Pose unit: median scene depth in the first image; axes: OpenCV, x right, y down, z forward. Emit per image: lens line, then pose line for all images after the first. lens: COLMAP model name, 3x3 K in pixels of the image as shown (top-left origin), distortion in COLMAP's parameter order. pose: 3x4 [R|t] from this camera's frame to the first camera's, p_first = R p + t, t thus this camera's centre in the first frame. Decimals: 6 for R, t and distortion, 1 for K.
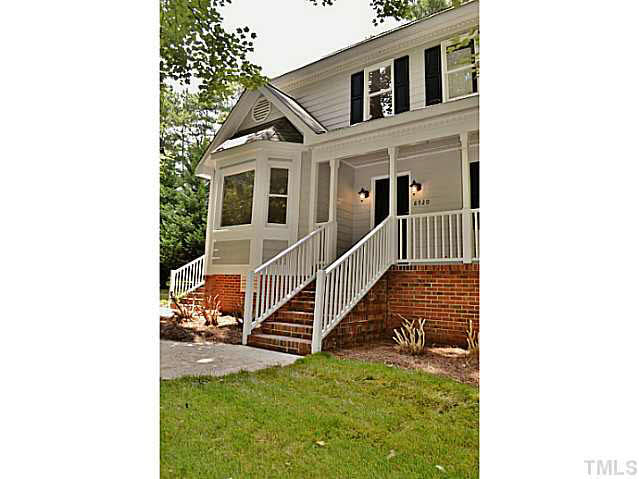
lens RADIAL K [[535.1, 0, 319.5], [0, 535.1, 239.5], [0, 0, 1]] dist [-0.033341, -0.001953]
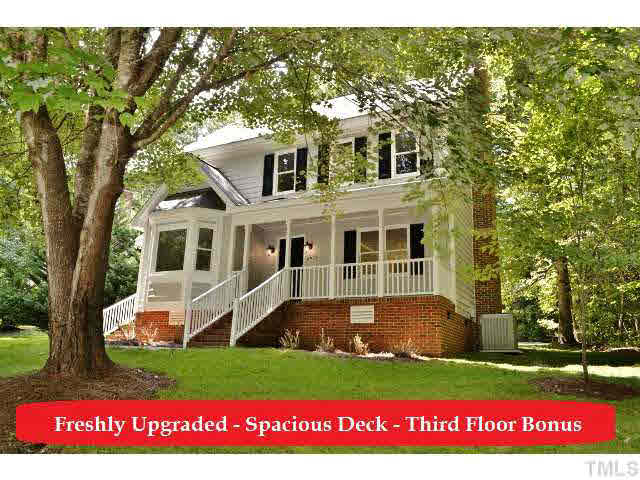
lens RADIAL K [[536.0, 0, 320.0], [0, 536.0, 240.0], [0, 0, 1]] dist [-0.033341, -0.001953]
pose [[0.986094, 0.041699, 0.160871, -0.009367], [-0.026300, 0.994967, -0.096692, 0.015486], [-0.164093, 0.091117, 0.982228, -0.349685]]
